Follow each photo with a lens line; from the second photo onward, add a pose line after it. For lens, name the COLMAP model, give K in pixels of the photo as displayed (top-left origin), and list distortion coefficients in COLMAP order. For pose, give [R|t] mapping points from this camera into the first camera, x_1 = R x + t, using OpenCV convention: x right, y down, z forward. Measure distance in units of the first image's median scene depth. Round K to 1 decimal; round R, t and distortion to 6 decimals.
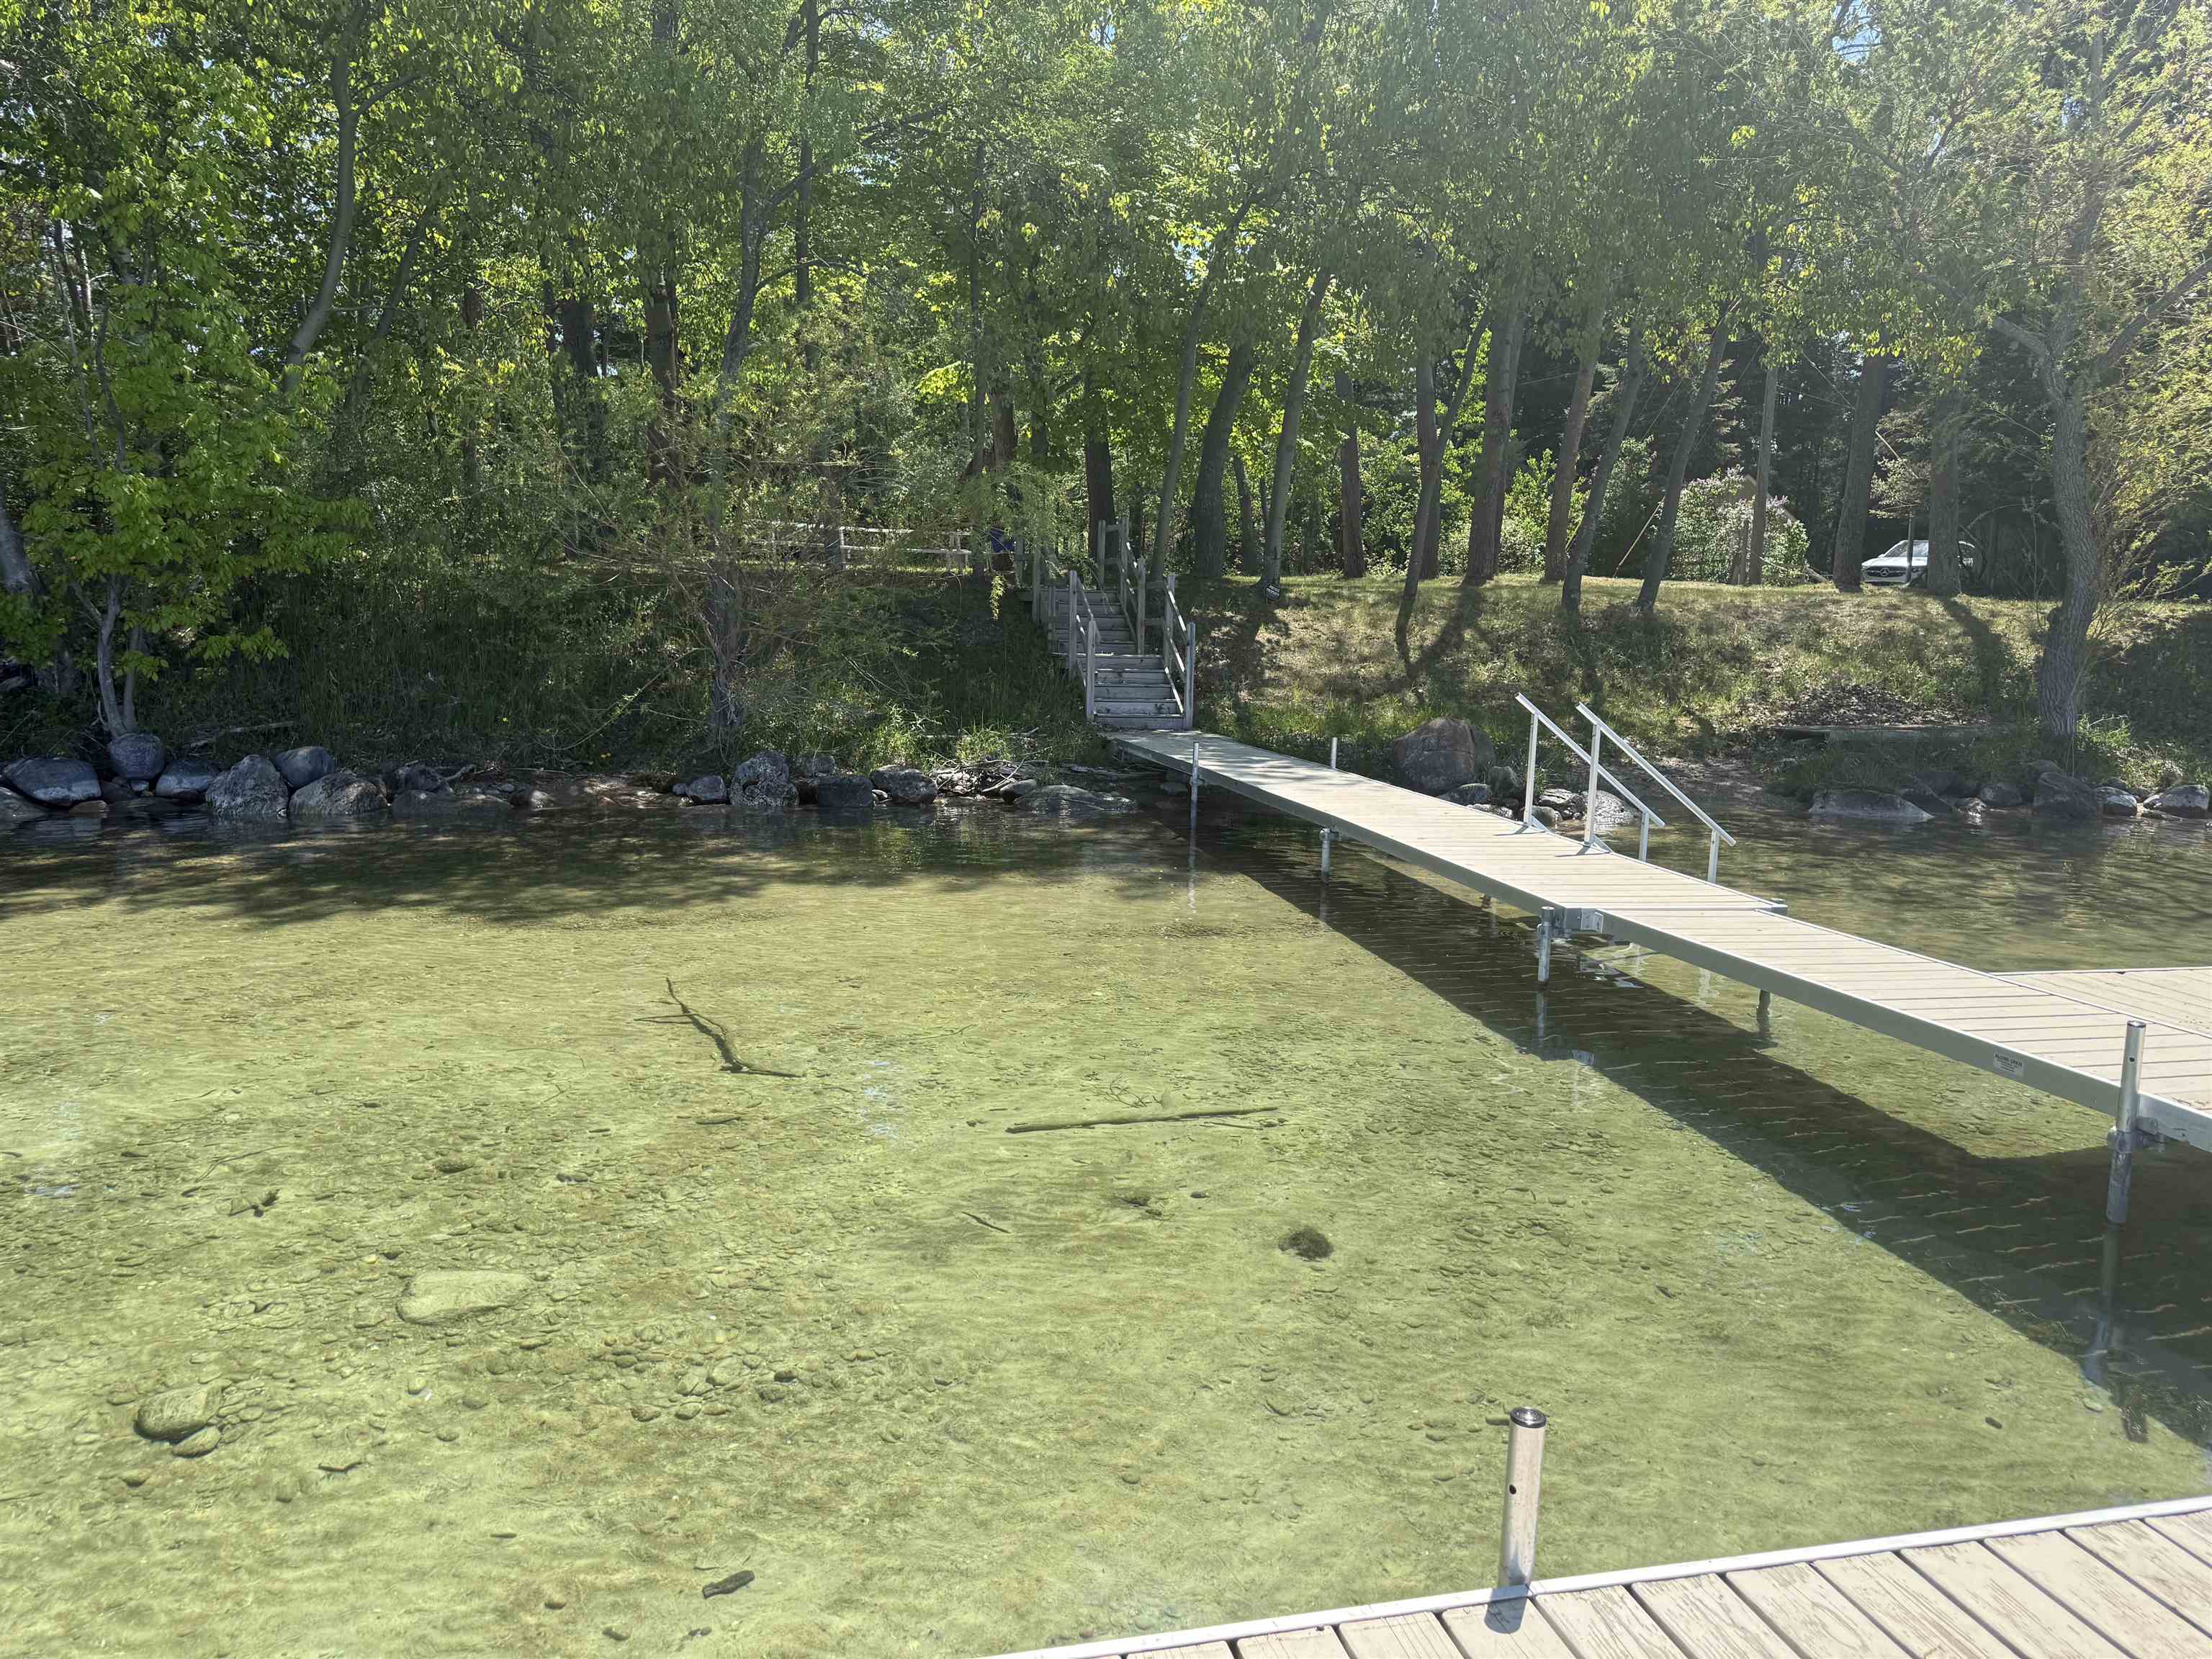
lens RADIAL K [[1513.6, 0, 1084.1], [0, 1513.6, 846.1], [0, 0, 1]] dist [0.140140, -0.228817]
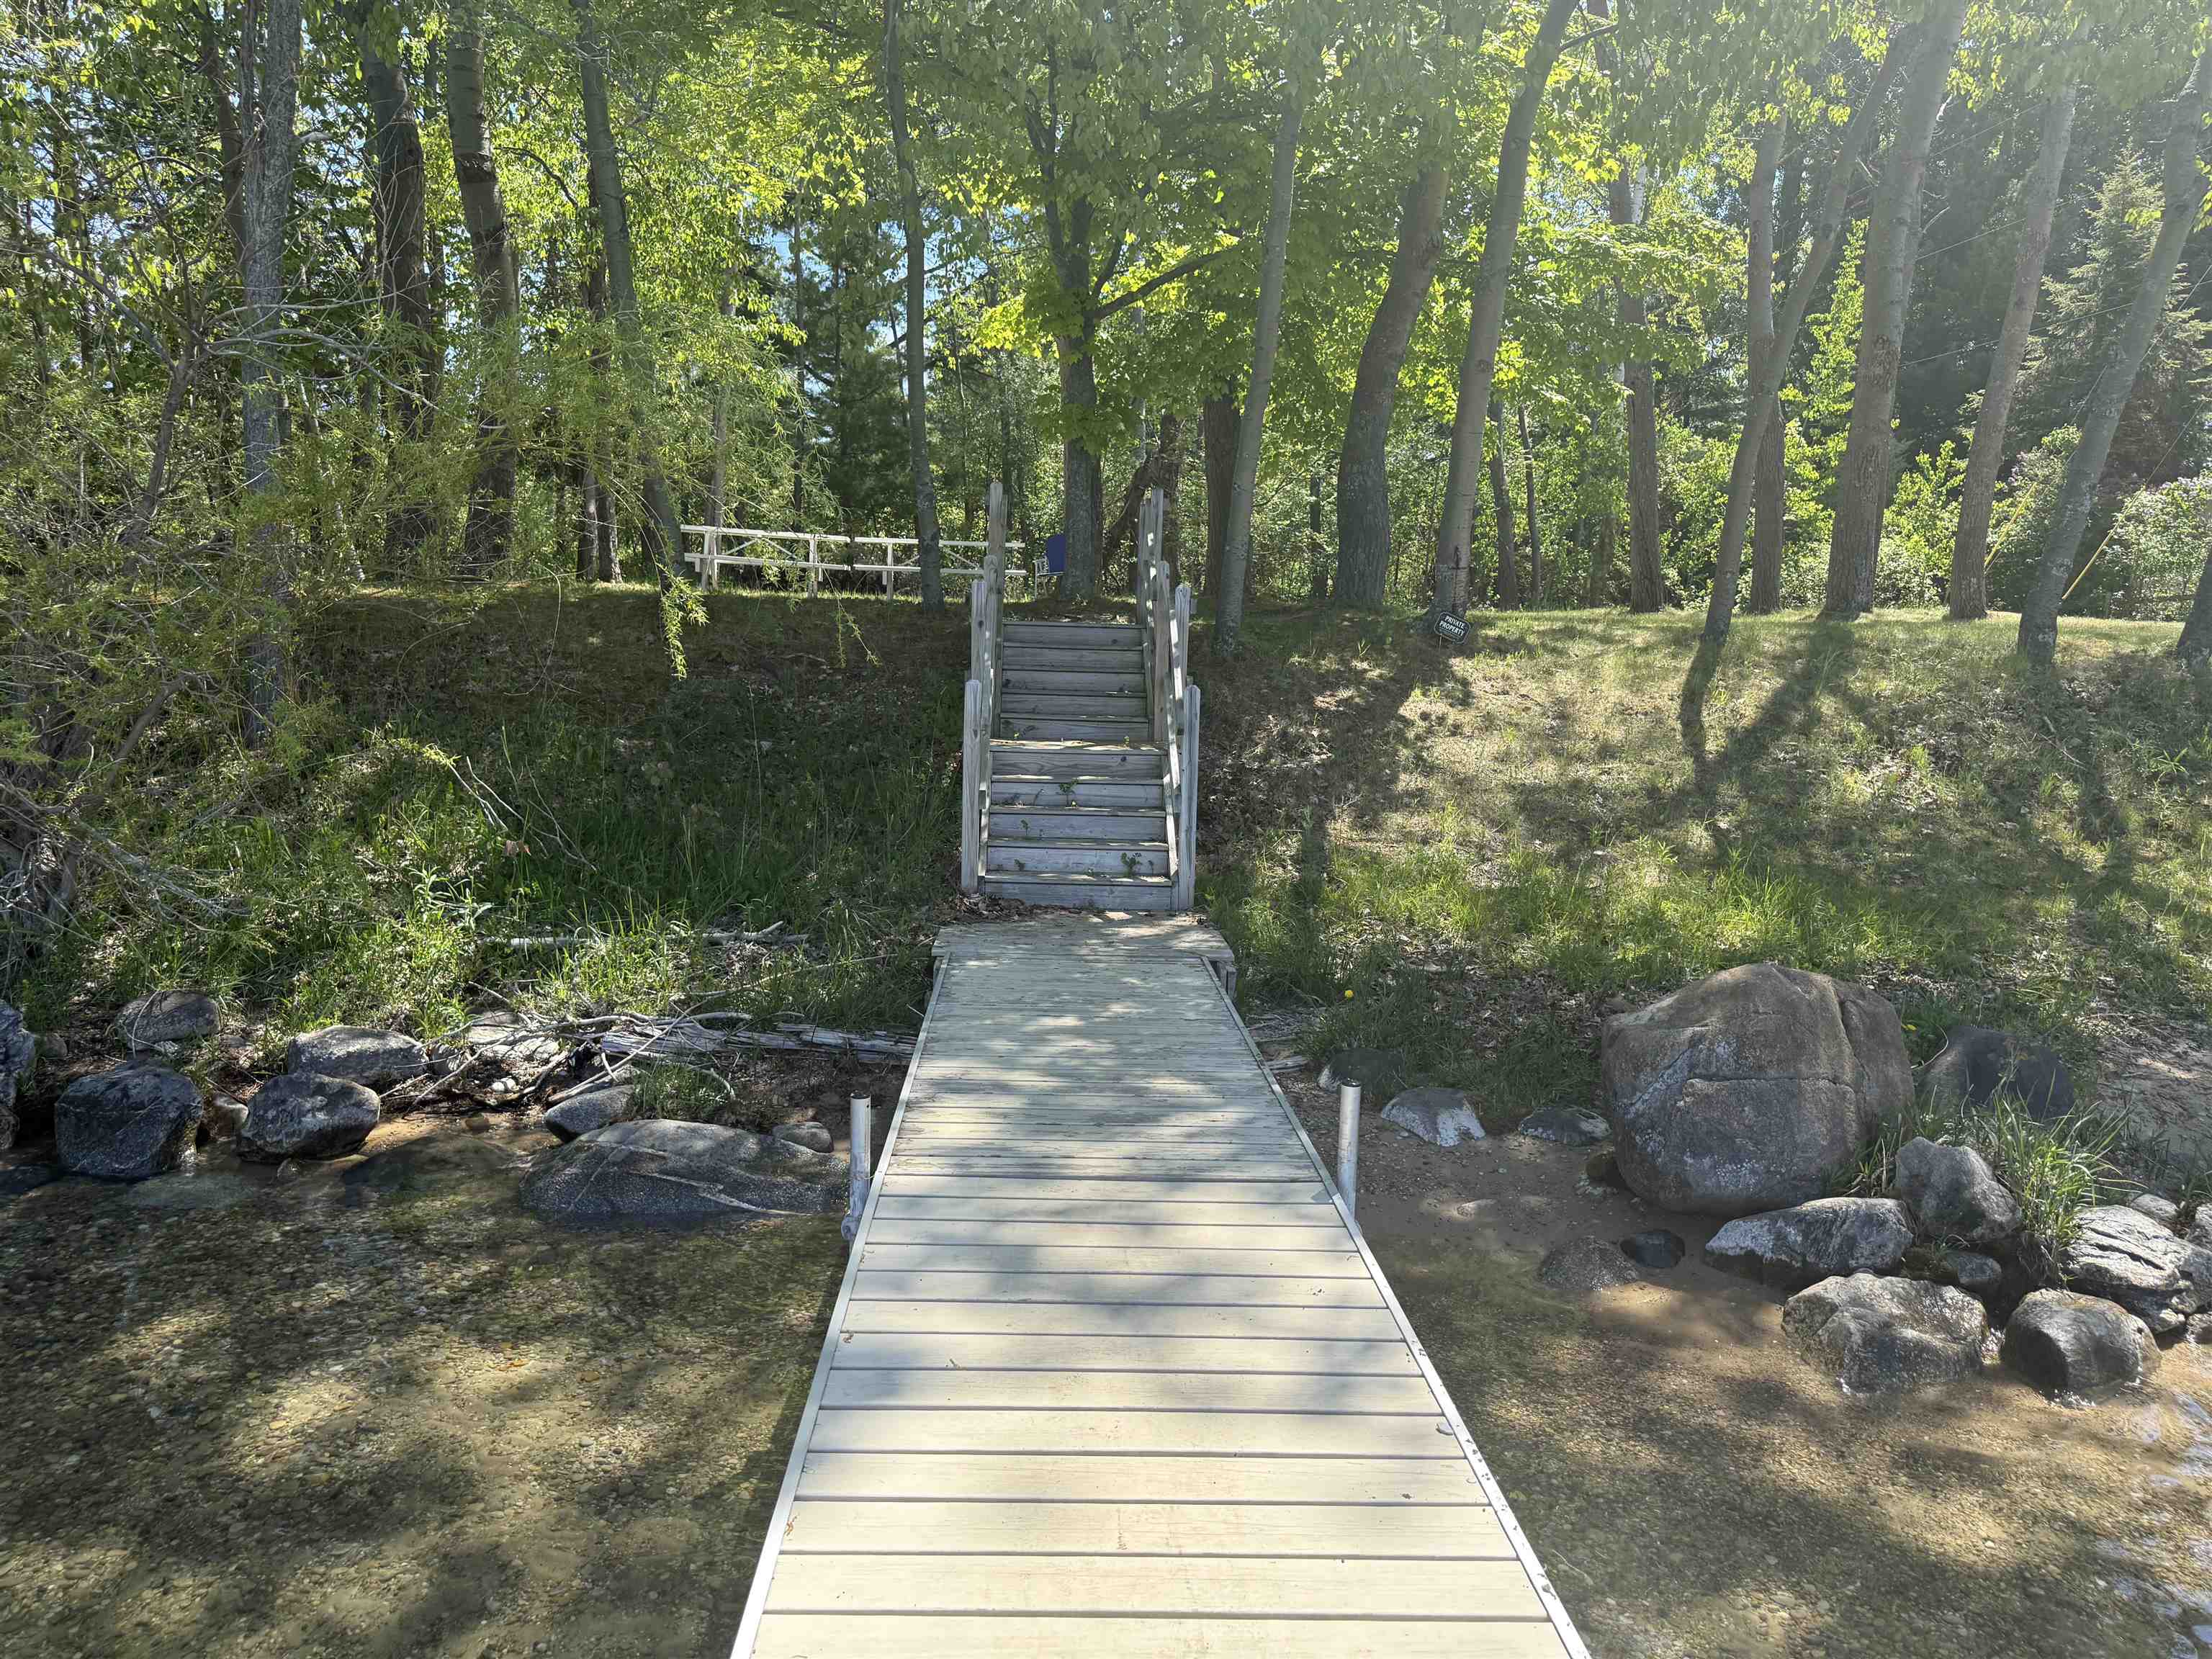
lens RADIAL K [[1562.5, 0, 1109.2], [0, 1562.5, 776.8], [0, 0, 1]] dist [0.088314, 0.002177]
pose [[0.983623, 0.013487, -0.179731, 0.104516], [-0.027817, 0.996608, -0.077452, -0.062869], [0.178077, 0.081183, 0.980662, 0.409449]]
